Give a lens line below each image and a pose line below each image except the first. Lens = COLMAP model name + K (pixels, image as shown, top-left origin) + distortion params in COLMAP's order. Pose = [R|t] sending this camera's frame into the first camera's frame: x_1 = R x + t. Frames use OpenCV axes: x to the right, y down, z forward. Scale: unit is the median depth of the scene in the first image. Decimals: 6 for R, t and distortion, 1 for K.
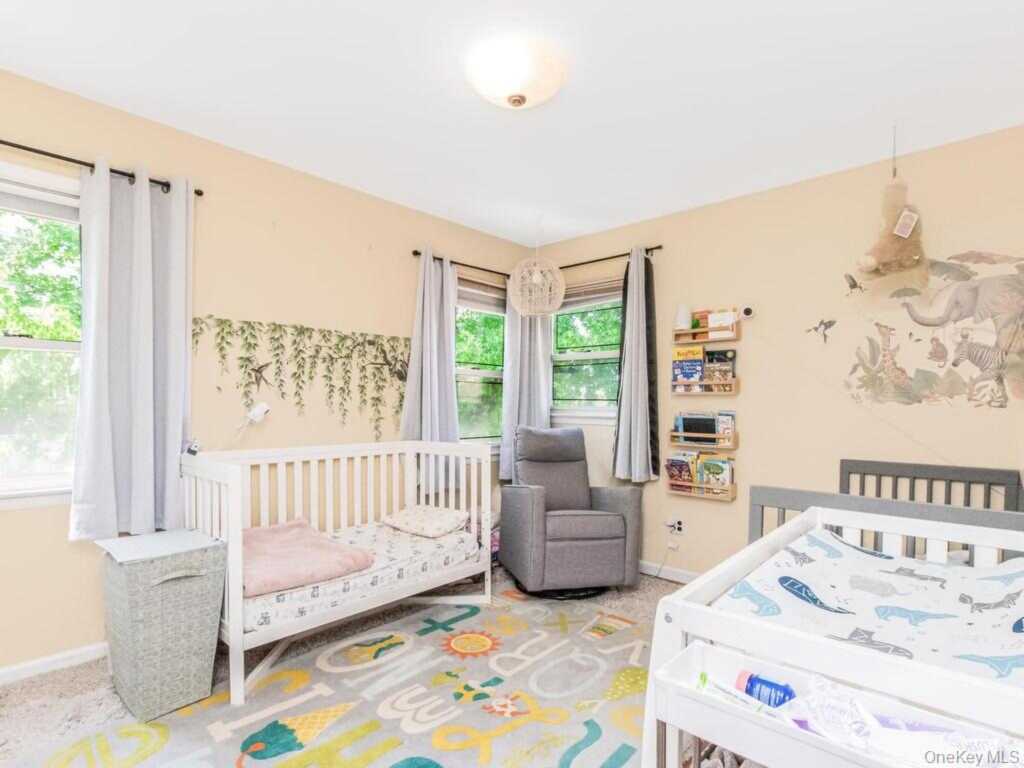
lens RADIAL K [[515.0, 0, 534.3], [0, 515.0, 430.1], [0, 0, 1]] dist [-0.025074, 0.000278]
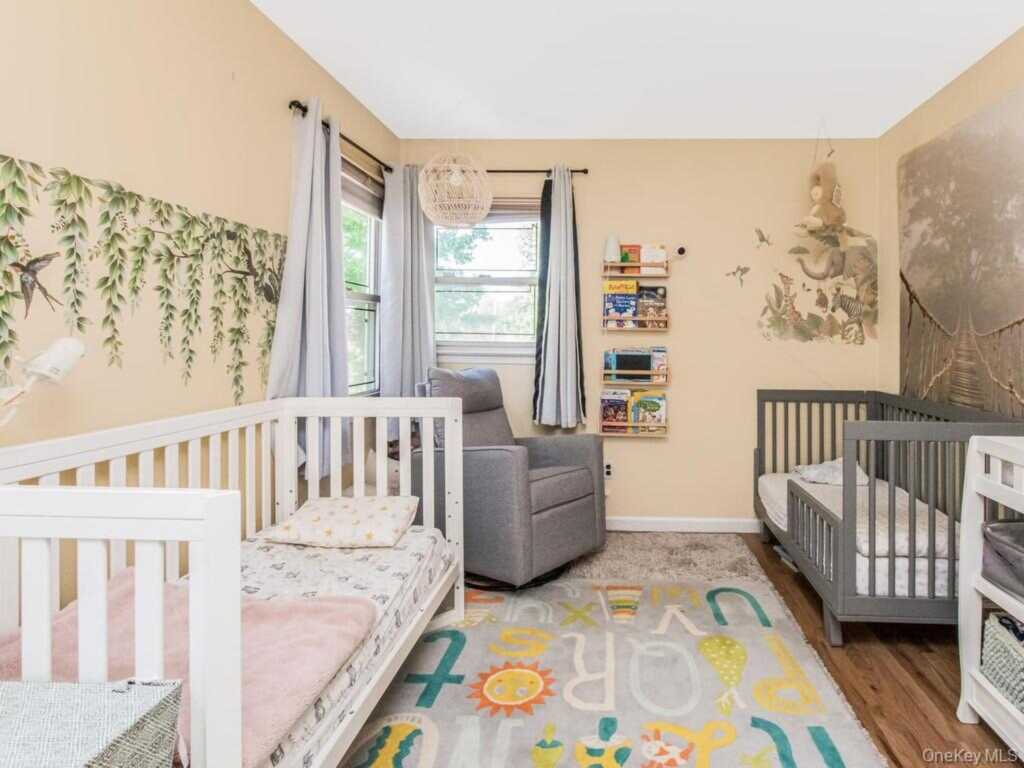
lens RADIAL K [[527.7, 0, 511.9], [0, 527.7, 342.8], [0, 0, 1]] dist [-0.032468, 0.001285]
pose [[0.778787, -0.004604, 0.627272, -0.477171], [0.023862, 0.999467, -0.022290, -0.029113], [-0.626835, 0.032327, 0.778481, 0.367534]]
